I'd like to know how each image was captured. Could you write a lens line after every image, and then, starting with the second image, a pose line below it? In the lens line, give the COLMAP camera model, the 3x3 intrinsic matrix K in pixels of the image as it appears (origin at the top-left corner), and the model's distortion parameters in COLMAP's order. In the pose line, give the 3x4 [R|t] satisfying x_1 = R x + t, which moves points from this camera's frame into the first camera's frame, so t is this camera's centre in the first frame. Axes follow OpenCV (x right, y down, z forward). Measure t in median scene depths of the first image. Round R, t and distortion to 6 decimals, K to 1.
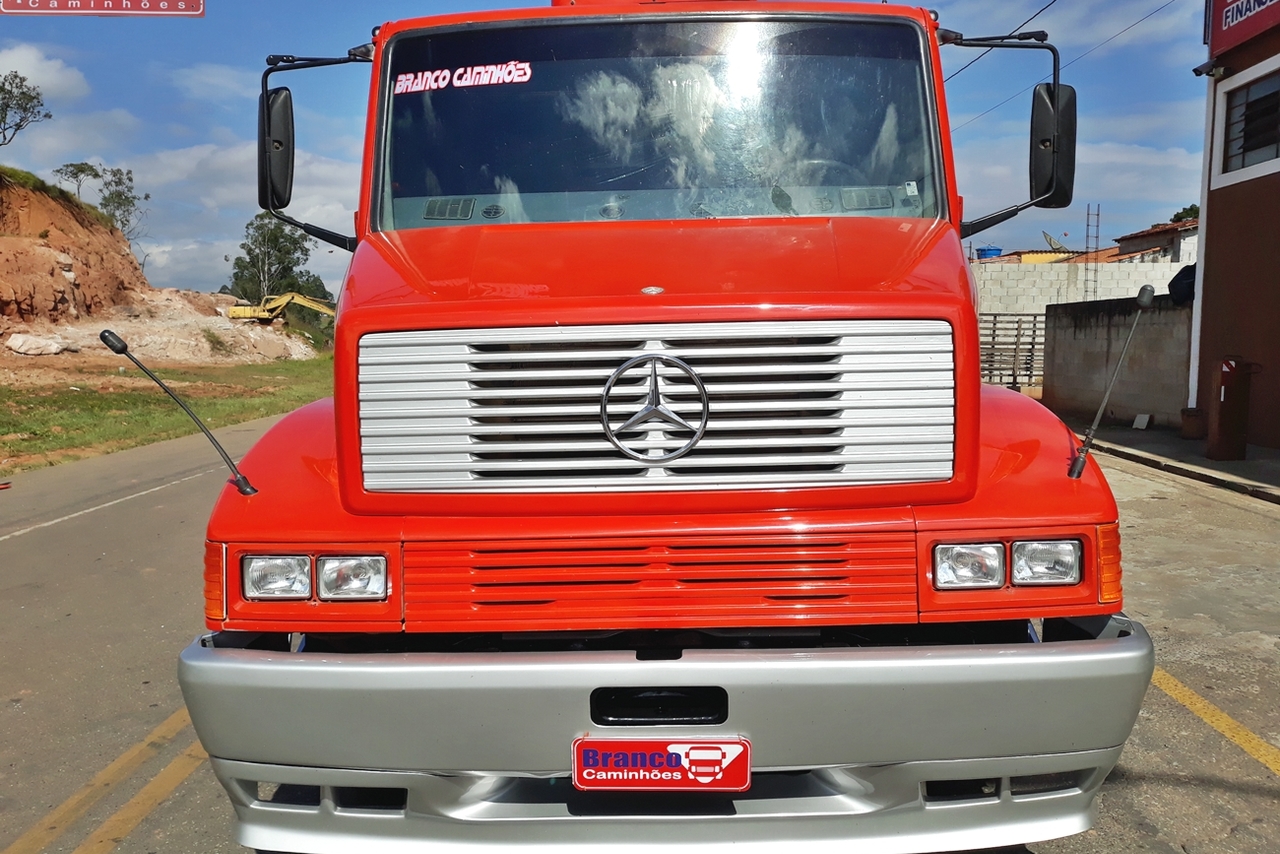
lens RADIAL K [[1058.8, 0, 640.0], [0, 1058.8, 427.0], [0, 0, 1]] dist [0.106862, -0.318143]
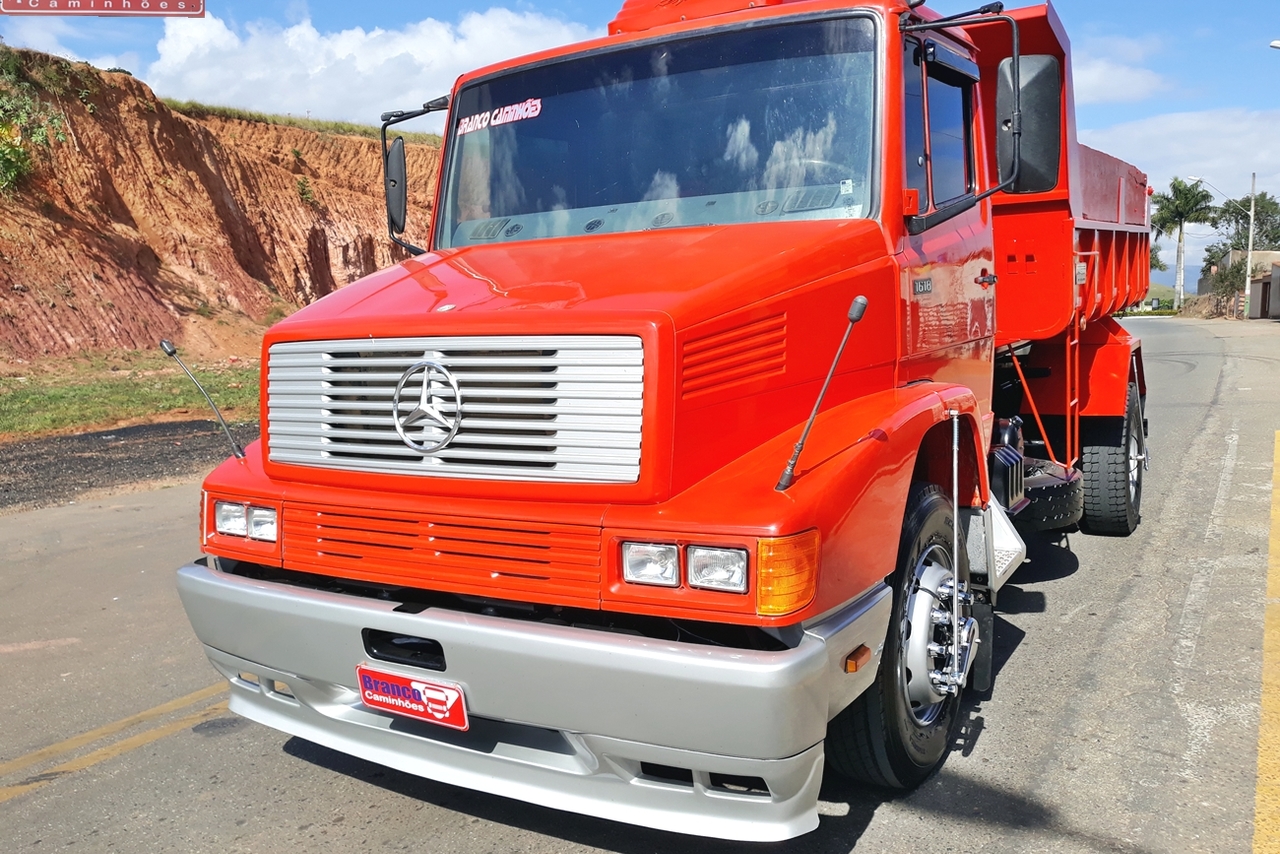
lens RADIAL K [[1086.8, 0, 627.9], [0, 1086.8, 419.9], [0, 0, 1]] dist [0.004935, -0.011700]
pose [[0.860910, 0.042396, -0.506989, 0.836636], [-0.031667, 0.999055, 0.029771, -0.047204], [0.507772, -0.009575, 0.861439, 0.047714]]
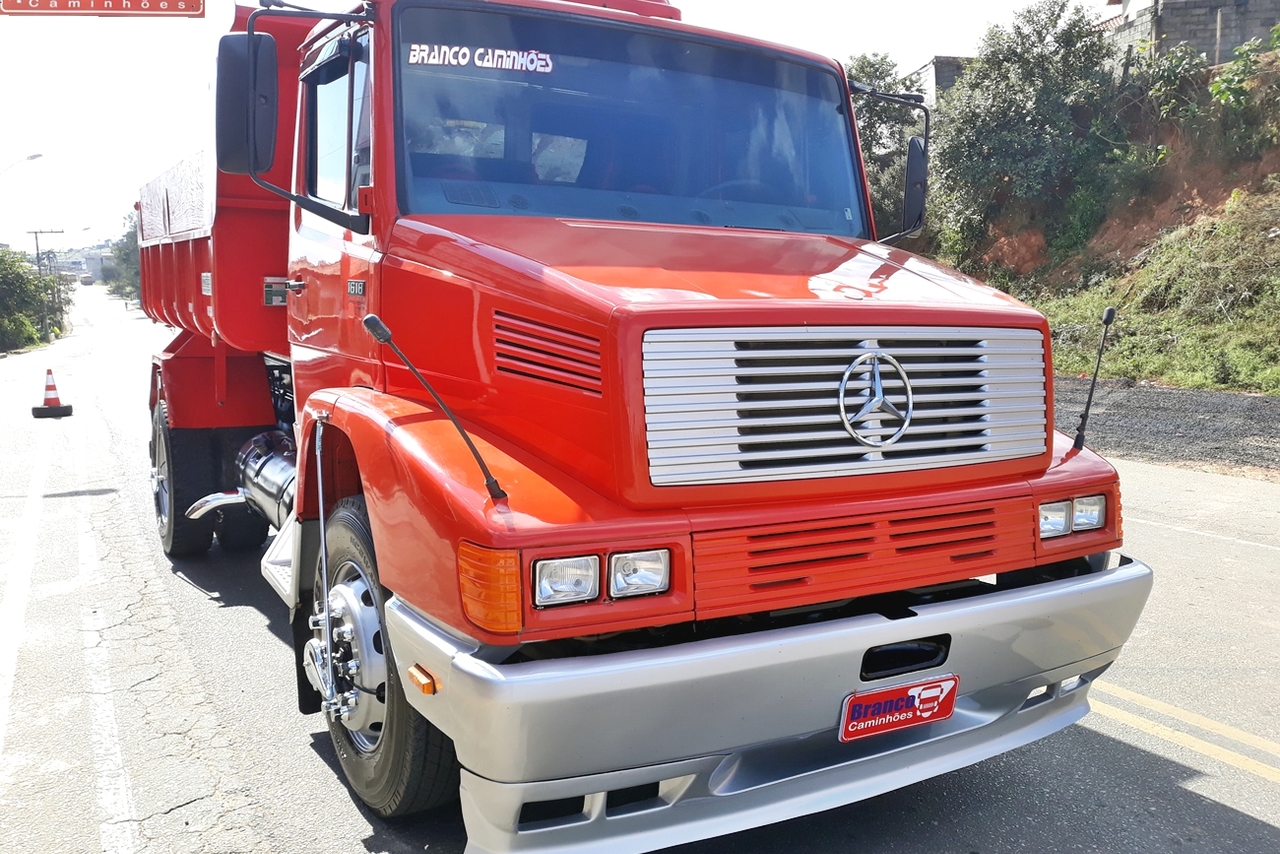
lens RADIAL K [[1086.8, 0, 627.9], [0, 1086.8, 419.9], [0, 0, 1]] dist [0.004935, -0.011700]
pose [[0.850777, -0.018930, 0.525185, -0.825696], [0.017676, 0.999816, 0.007403, -0.010105], [-0.525229, 0.002985, 0.850956, 0.144699]]
